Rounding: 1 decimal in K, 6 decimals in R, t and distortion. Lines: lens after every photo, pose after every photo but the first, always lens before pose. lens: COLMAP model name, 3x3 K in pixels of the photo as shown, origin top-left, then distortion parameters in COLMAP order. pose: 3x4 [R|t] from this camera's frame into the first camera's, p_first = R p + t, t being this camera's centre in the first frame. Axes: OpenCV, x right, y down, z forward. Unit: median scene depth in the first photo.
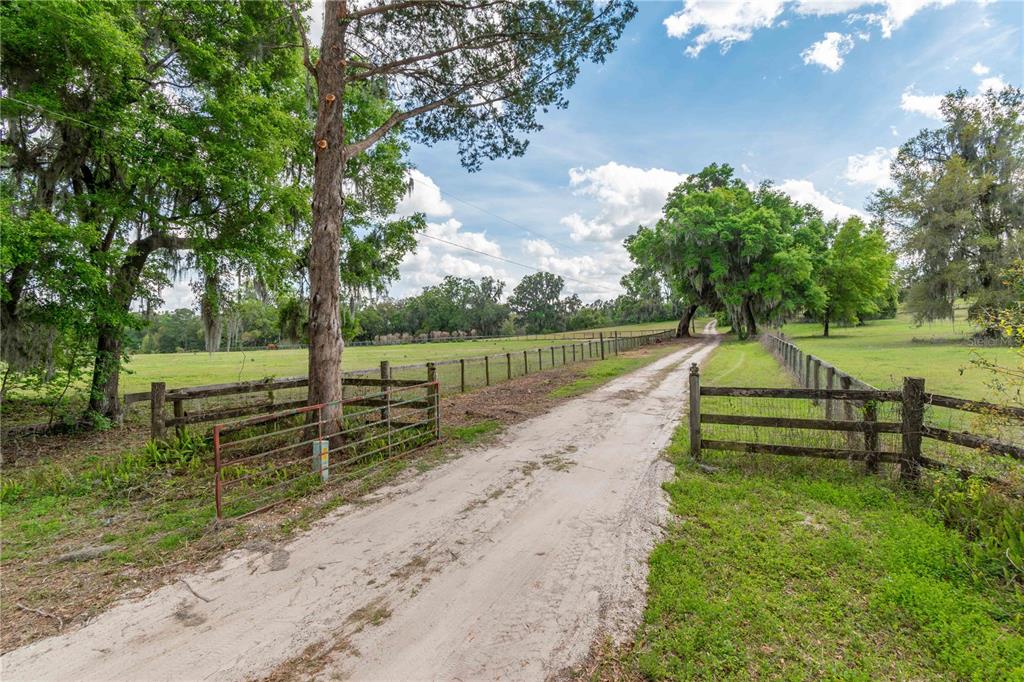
lens RADIAL K [[508.6, 0, 512.9], [0, 508.6, 340.8], [0, 0, 1]] dist [0.001460, -0.001335]
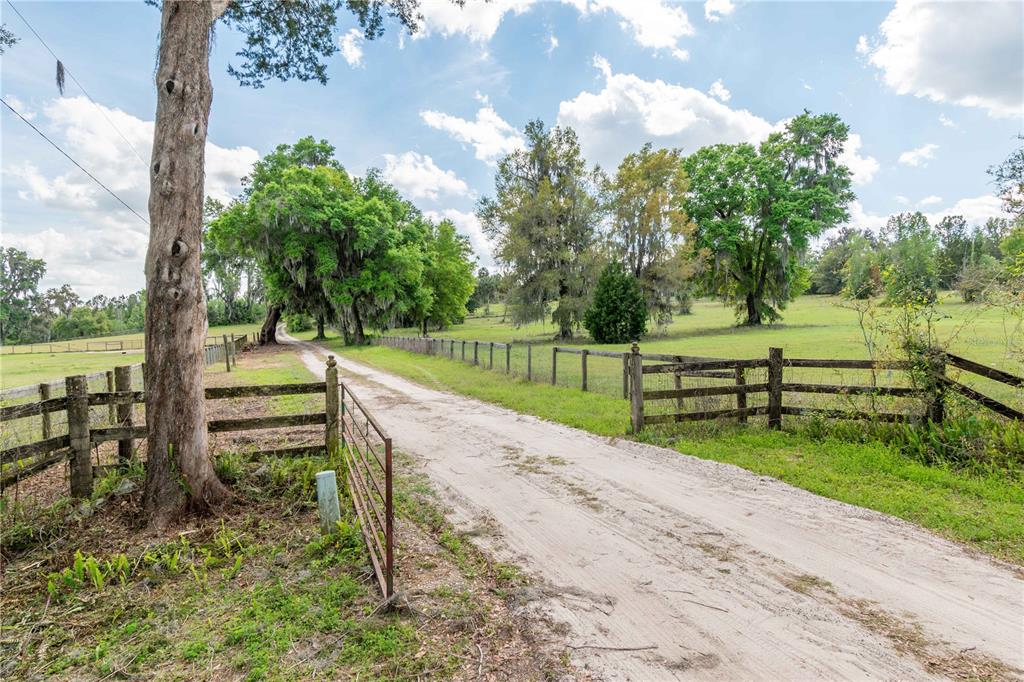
lens RADIAL K [[626.9, 0, 511.3], [0, 626.9, 339.5], [0, 0, 1]] dist [0.005672, -0.000250]
pose [[0.714061, -0.009446, 0.700019, -0.116575], [0.023983, 0.999652, -0.010975, 0.007238], [-0.699672, 0.024625, 0.714040, 0.043010]]
